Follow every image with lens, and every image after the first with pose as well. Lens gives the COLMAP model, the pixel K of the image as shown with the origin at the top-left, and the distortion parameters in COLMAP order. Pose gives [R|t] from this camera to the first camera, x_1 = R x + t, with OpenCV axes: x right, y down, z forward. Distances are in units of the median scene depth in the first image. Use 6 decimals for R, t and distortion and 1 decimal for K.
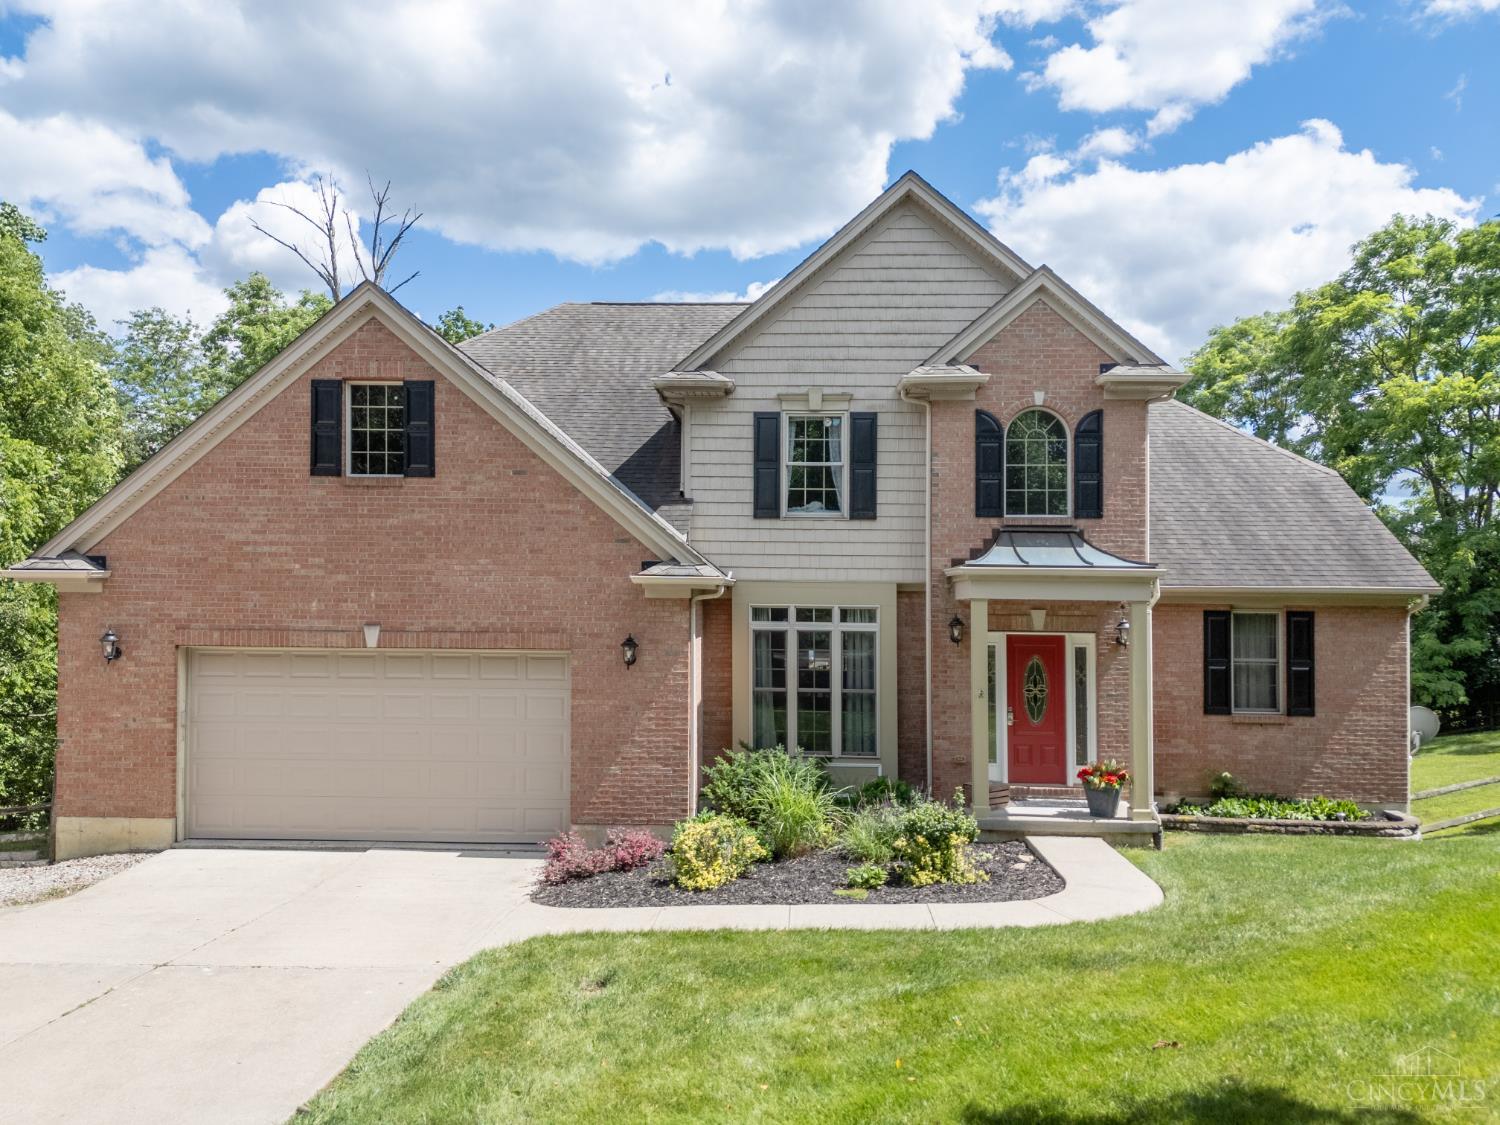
lens RADIAL K [[1059.1, 0, 746.0], [0, 1059.1, 596.9], [0, 0, 1]] dist [0.029263, -0.003172]
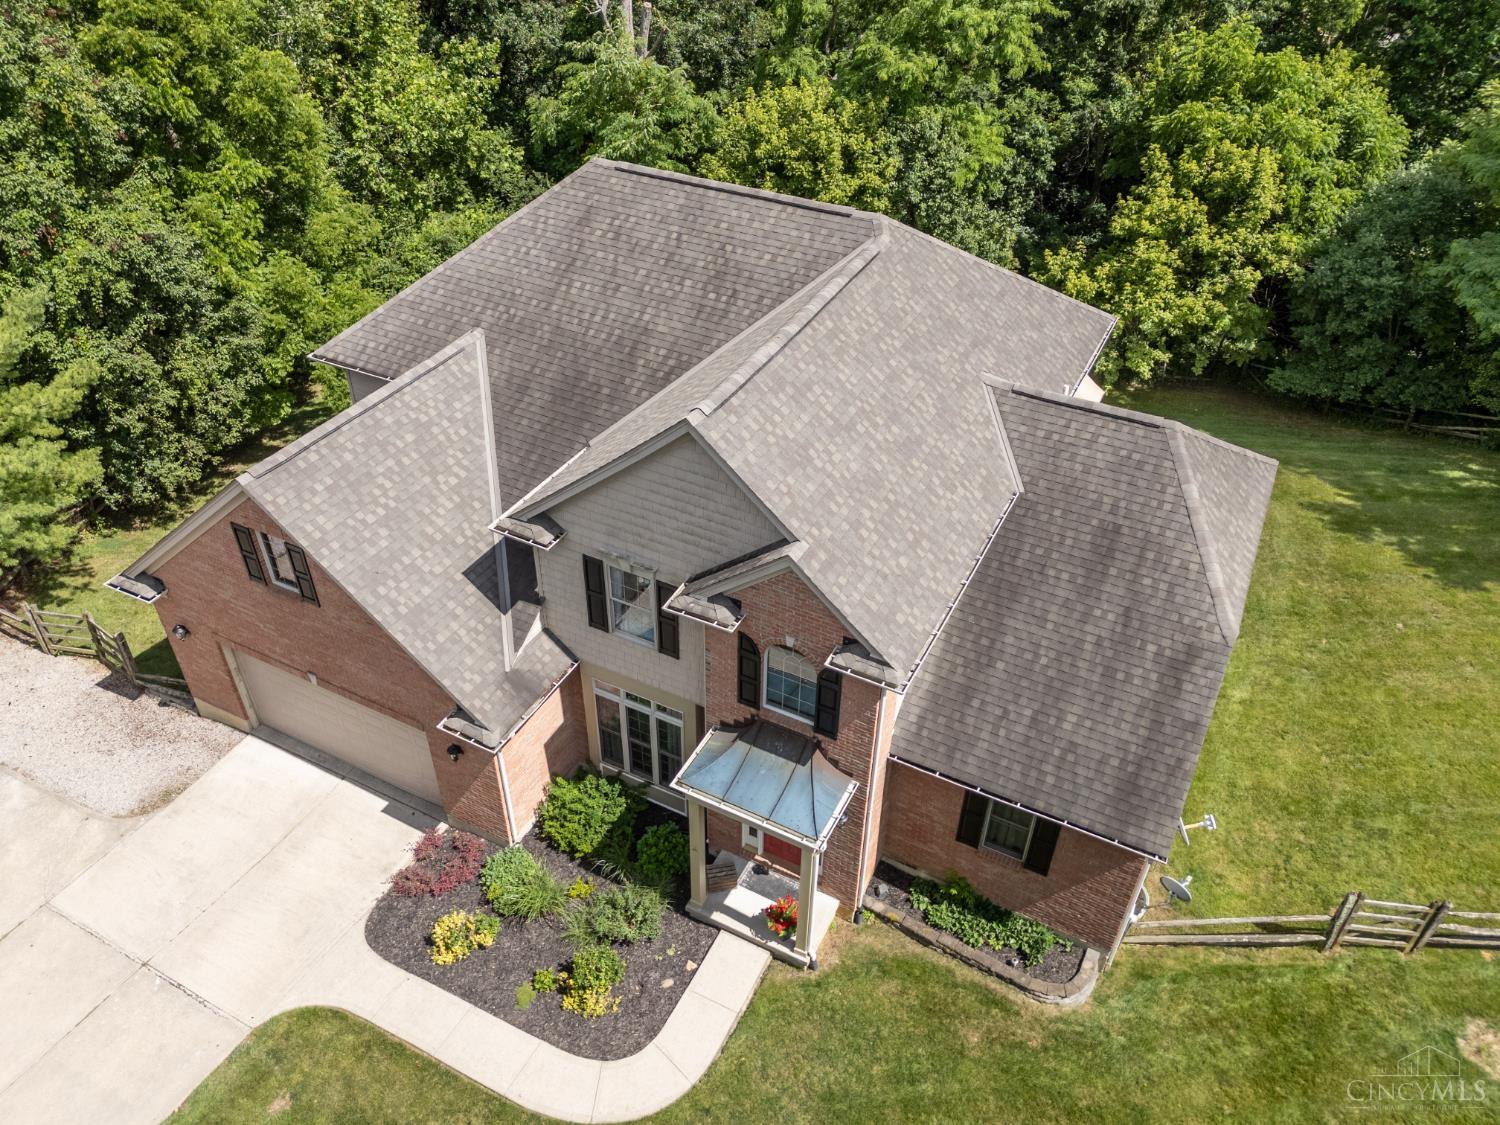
lens RADIAL K [[1069.2, 0, 750.0], [0, 1069.2, 562.5], [0, 0, 1]] dist [0.059334, 0.001422]
pose [[0.904704, 0.264090, -0.334316, 0.568343], [-0.001060, 0.786097, 0.618102, -0.895865], [0.426039, -0.558845, 0.711465, 0.275241]]
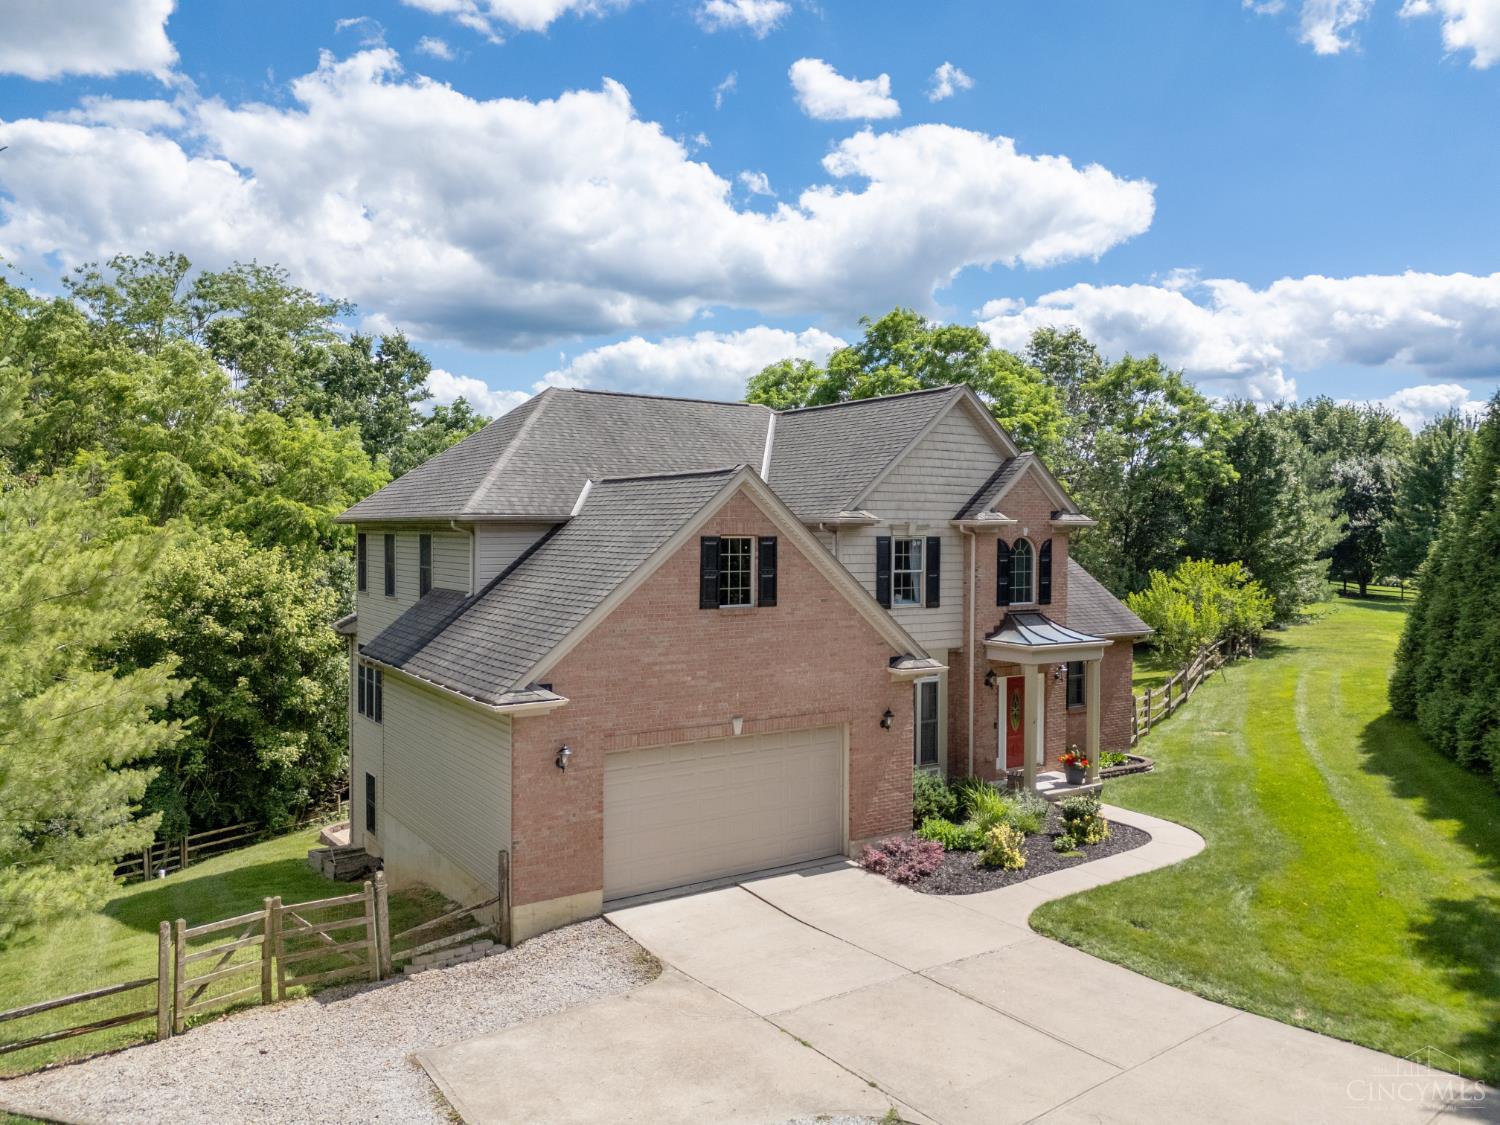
lens RADIAL K [[1069.2, 0, 750.0], [0, 1069.2, 562.5], [0, 0, 1]] dist [0.059334, 0.001422]
pose [[0.818035, -0.019435, 0.574840, -1.012019], [-0.003890, 0.999219, 0.039319, -0.202912], [-0.575156, -0.034401, 0.817320, -0.099674]]
